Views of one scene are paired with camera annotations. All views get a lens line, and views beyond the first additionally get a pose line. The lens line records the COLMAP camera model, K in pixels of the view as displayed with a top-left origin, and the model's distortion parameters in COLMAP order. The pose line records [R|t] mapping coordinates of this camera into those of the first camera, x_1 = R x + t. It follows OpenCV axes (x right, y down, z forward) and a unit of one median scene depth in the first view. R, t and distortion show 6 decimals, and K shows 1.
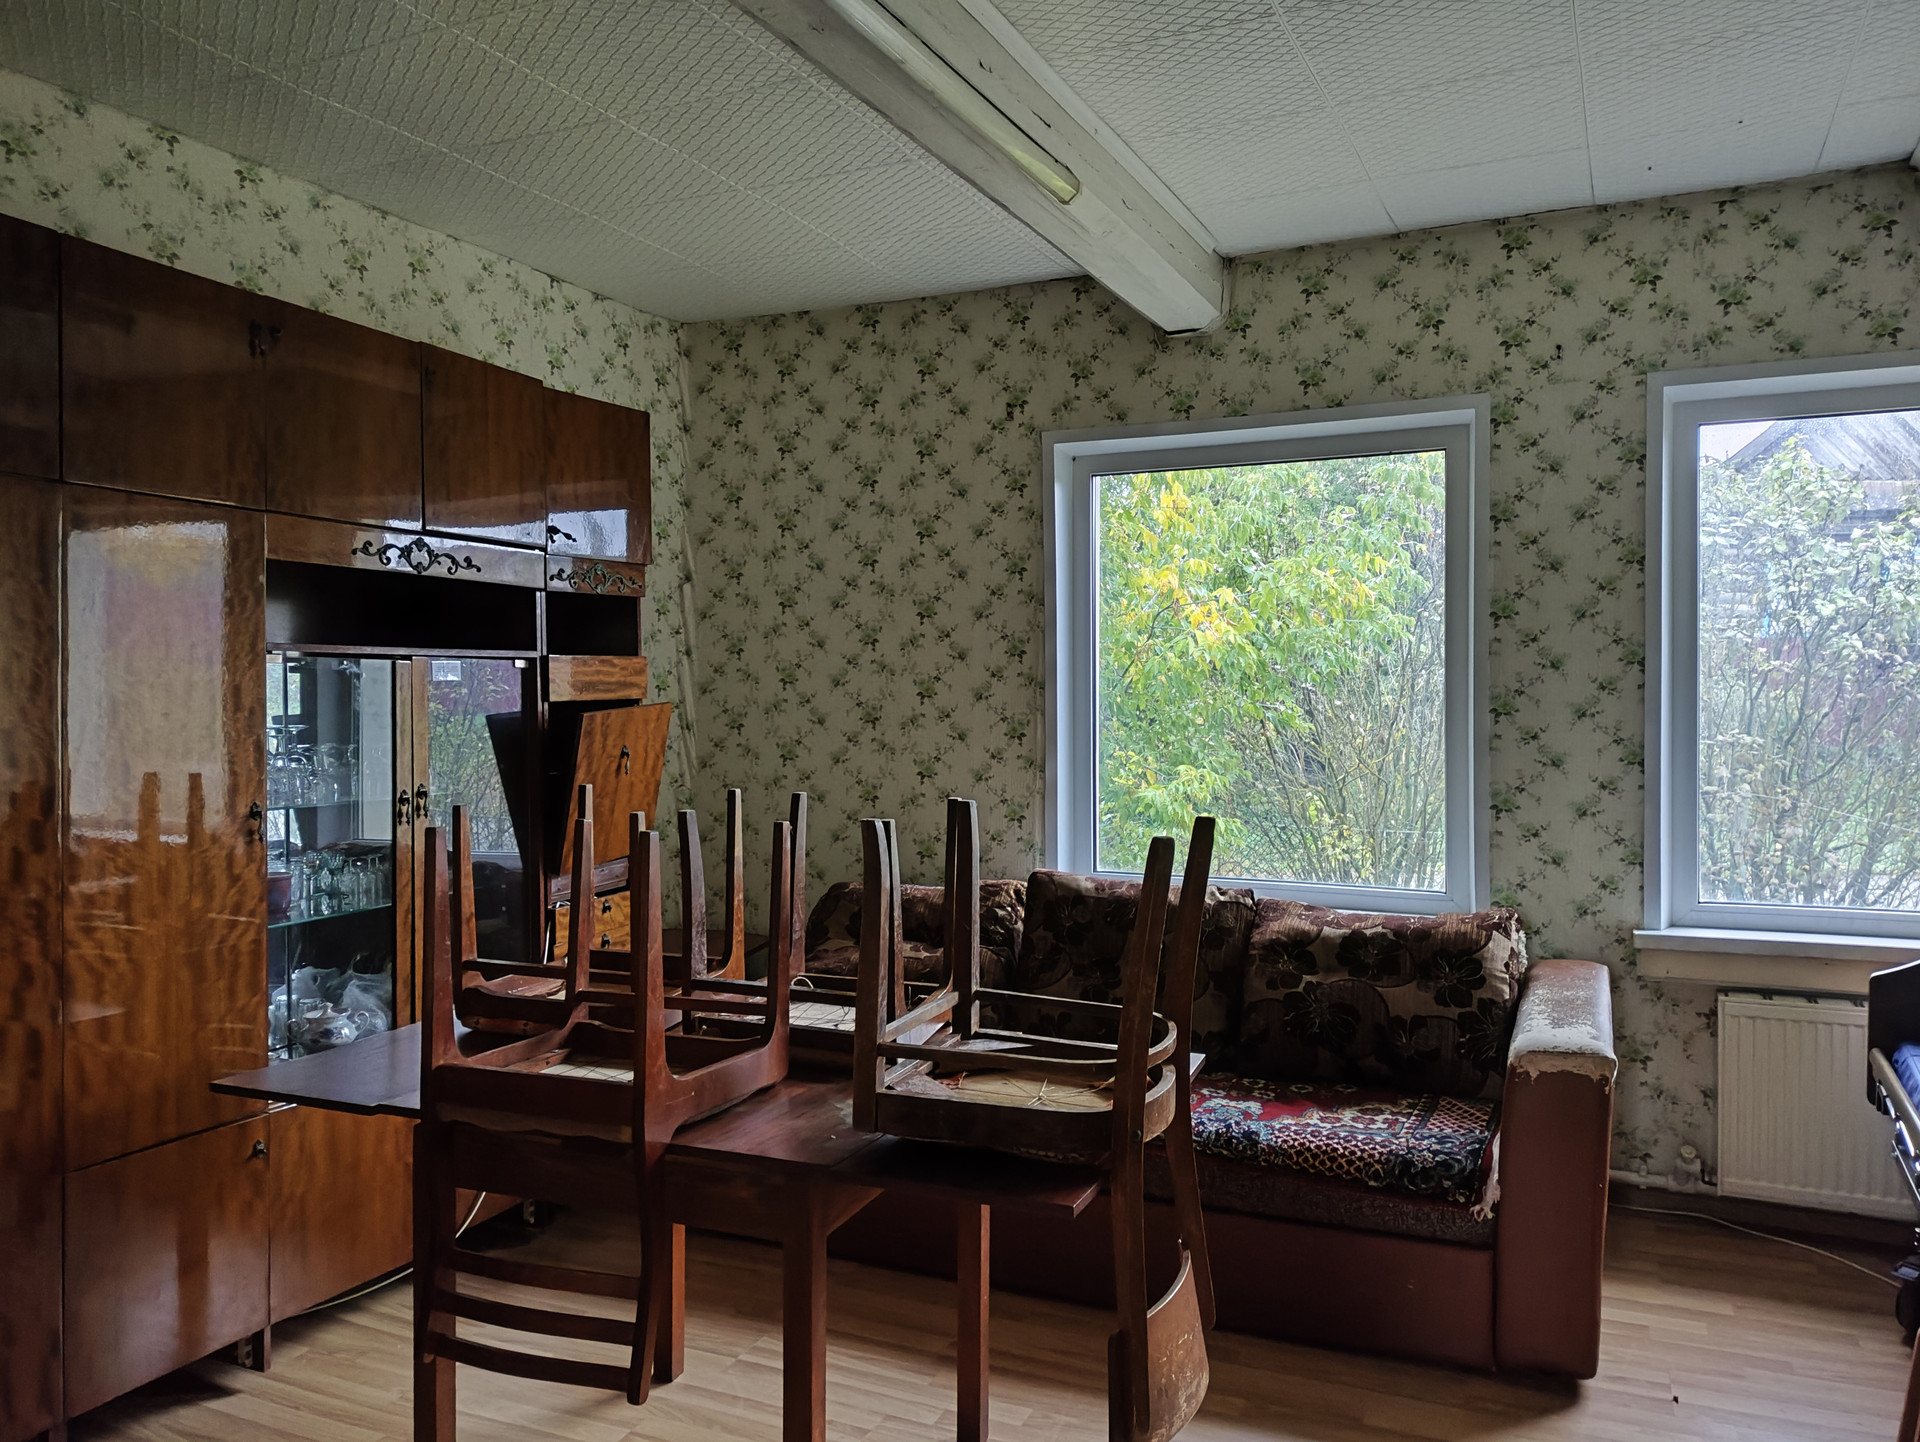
lens RADIAL K [[1399.7, 0, 972.4], [0, 1399.7, 717.0], [0, 0, 1]] dist [0.038661, -0.044469]
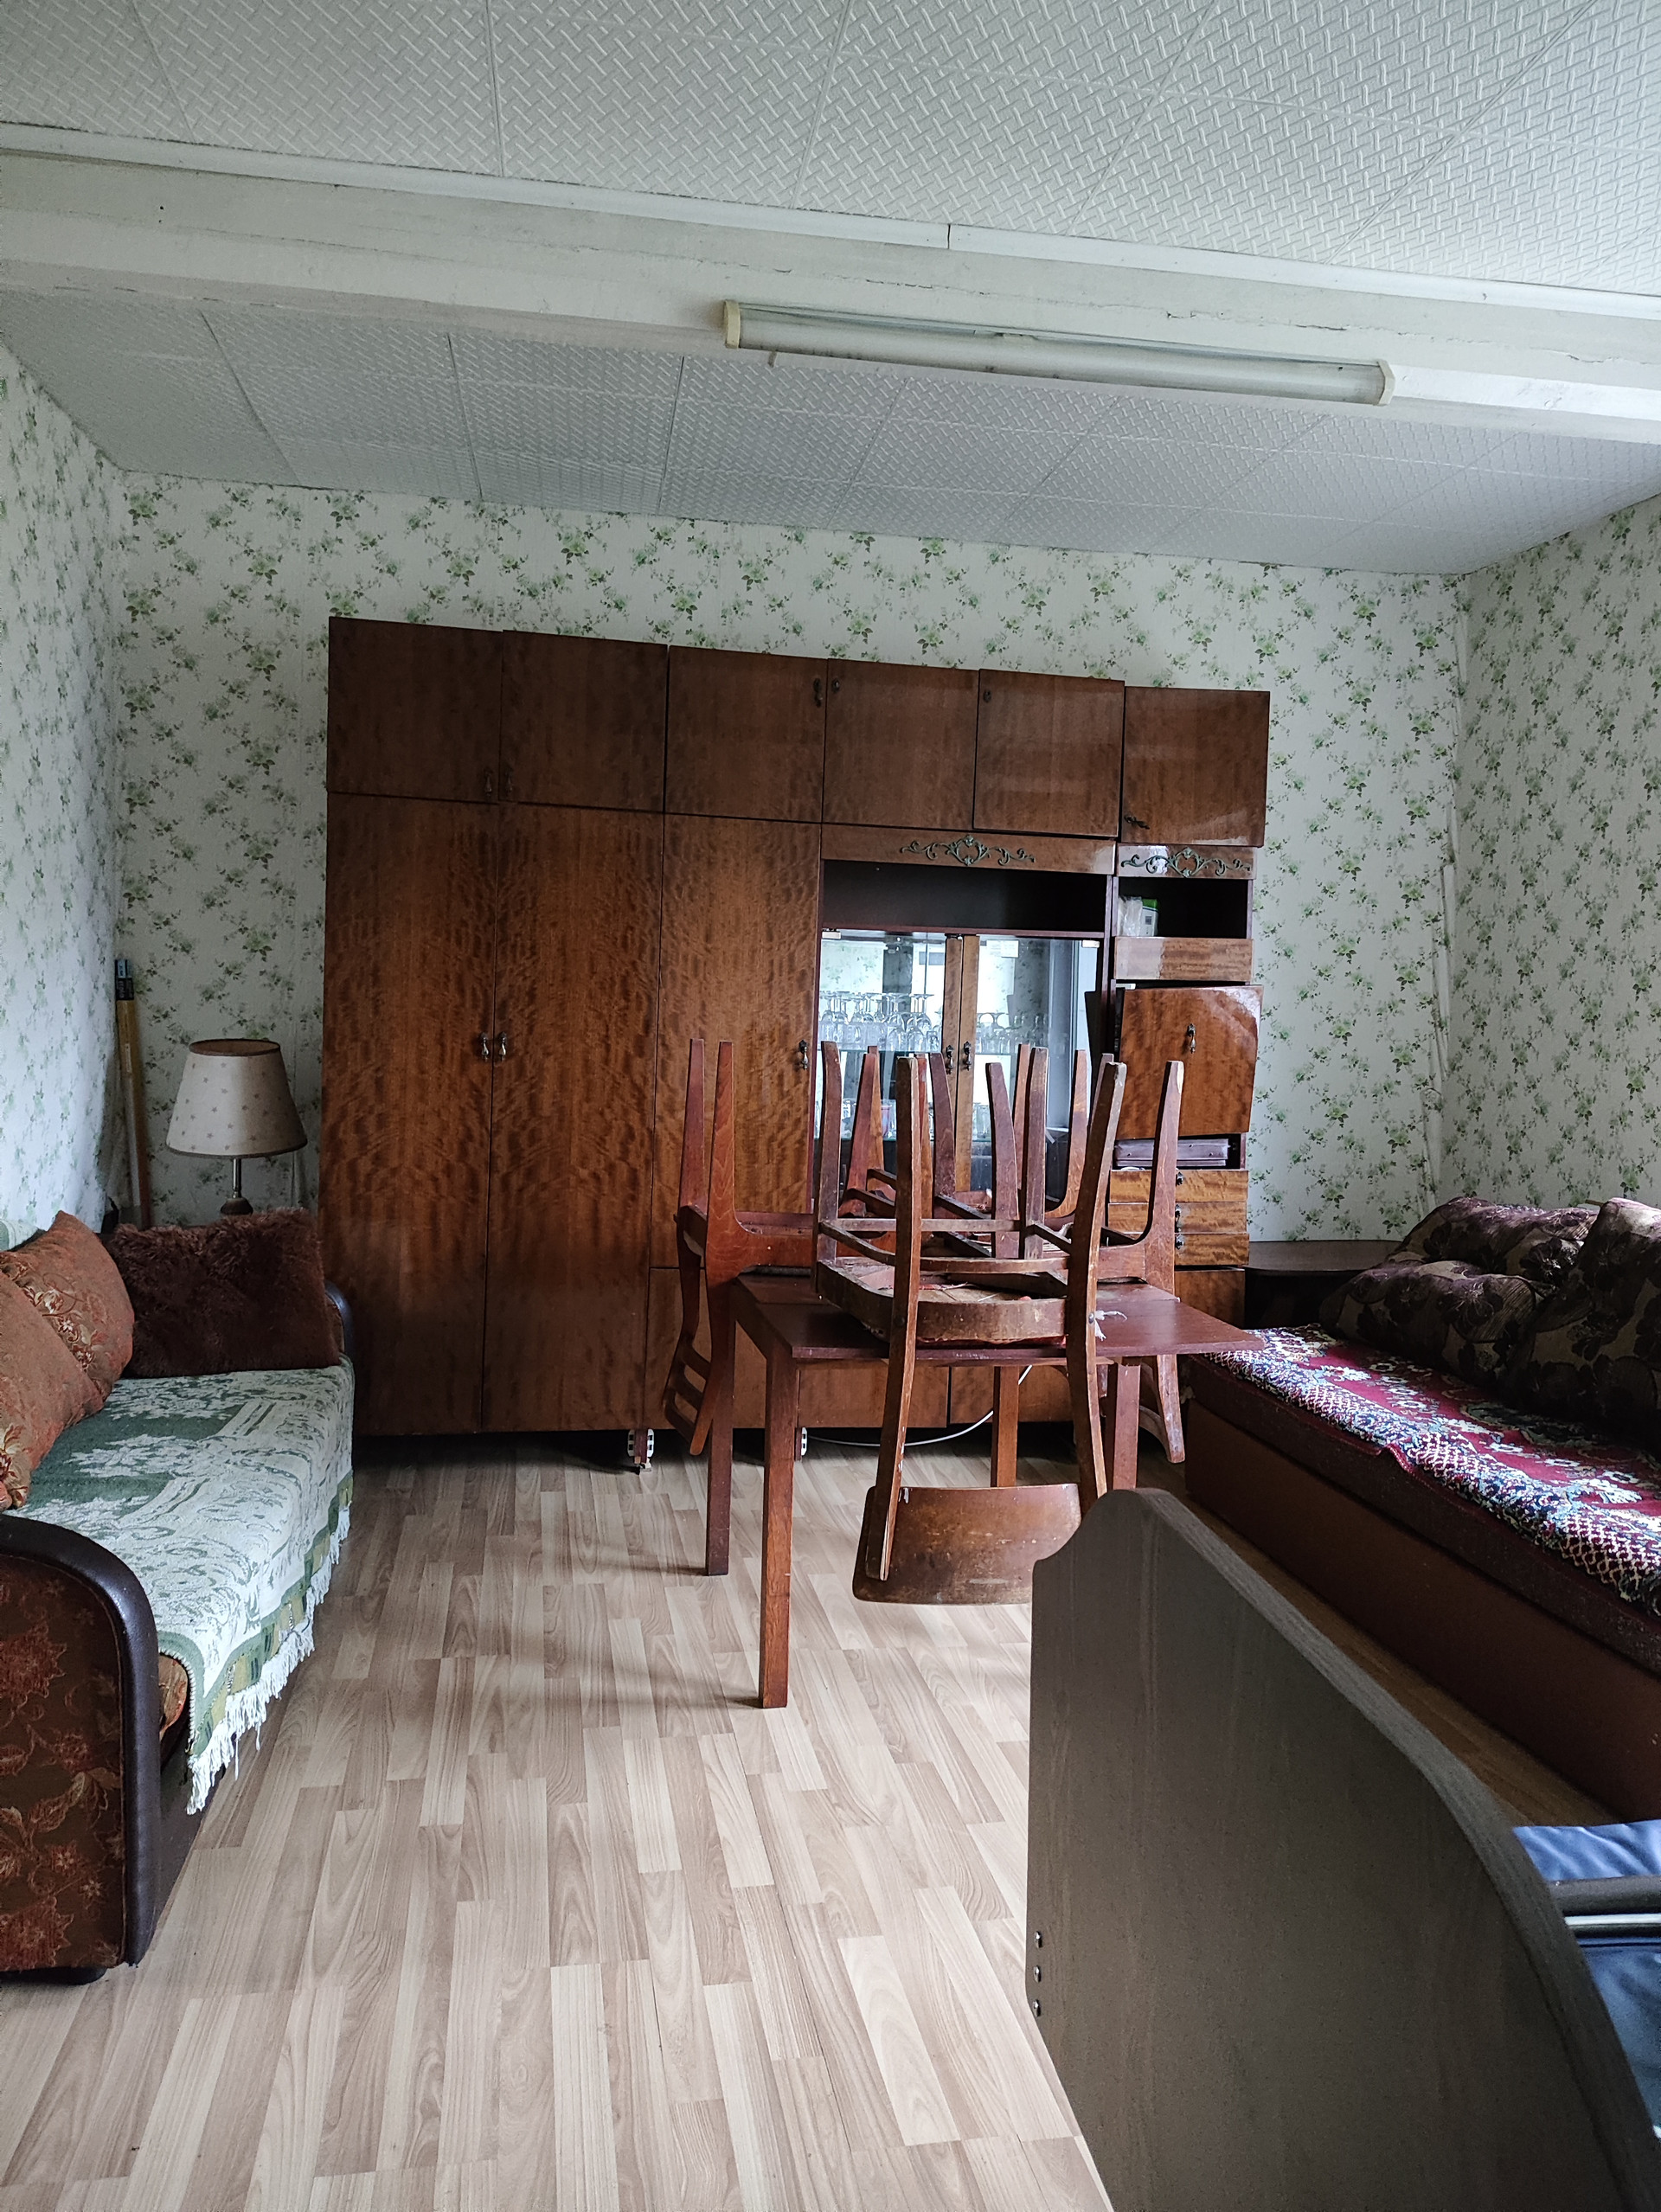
lens RADIAL K [[1612.6, 0, 829.8], [0, 1612.6, 1106.3], [0, 0, 1]] dist [0.038661, -0.044469]
pose [[0.568255, 0.073304, -0.819581, 0.589398], [-0.047603, 0.997285, 0.056193, 0.026857], [0.821475, 0.007083, 0.570201, 0.103317]]
